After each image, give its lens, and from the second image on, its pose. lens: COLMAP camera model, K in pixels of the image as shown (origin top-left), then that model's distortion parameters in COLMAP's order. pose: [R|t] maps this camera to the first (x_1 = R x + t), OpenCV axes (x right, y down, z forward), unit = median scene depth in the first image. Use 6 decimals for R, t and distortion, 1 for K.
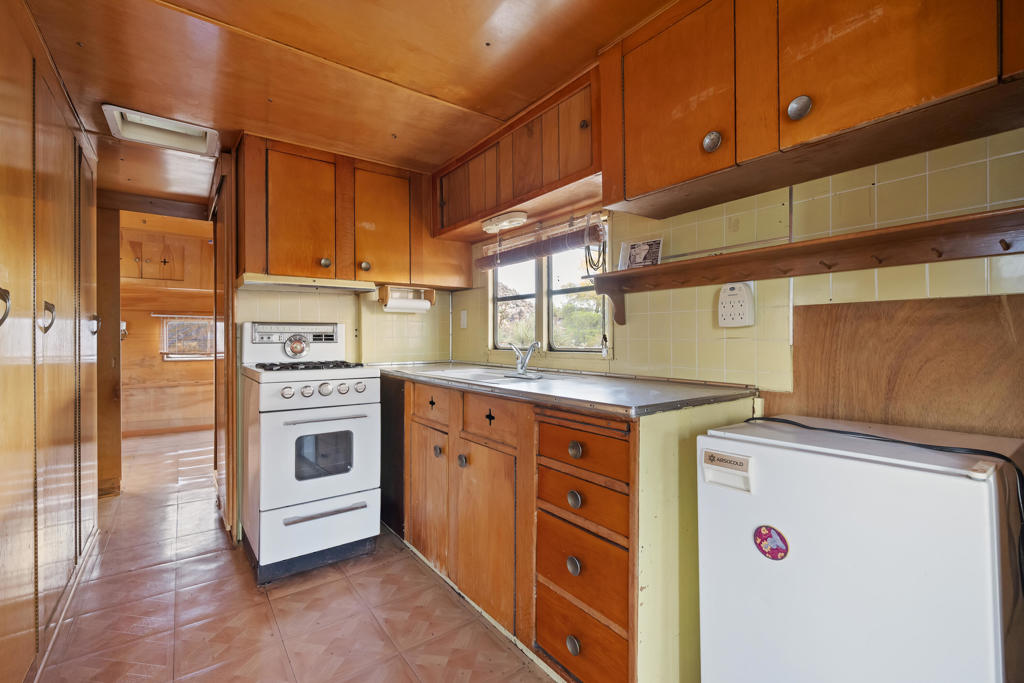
lens RADIAL K [[452.6, 0, 508.6], [0, 452.6, 340.0], [0, 0, 1]] dist [0.000839, -0.000567]
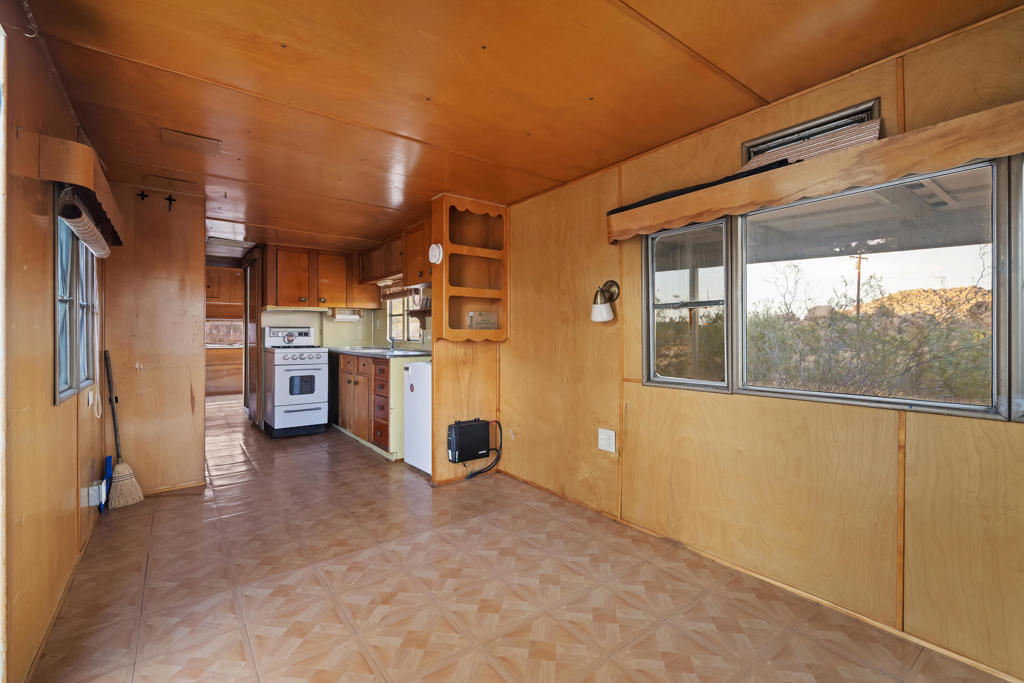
lens RADIAL K [[452.6, 0, 516.0], [0, 452.6, 338.6], [0, 0, 1]] dist [0.000839, -0.000567]
pose [[0.999739, 0.005925, 0.022059, 0.551078], [-0.006042, 0.999968, 0.005259, -0.001601], [-0.022027, -0.005391, 0.999743, -1.161497]]
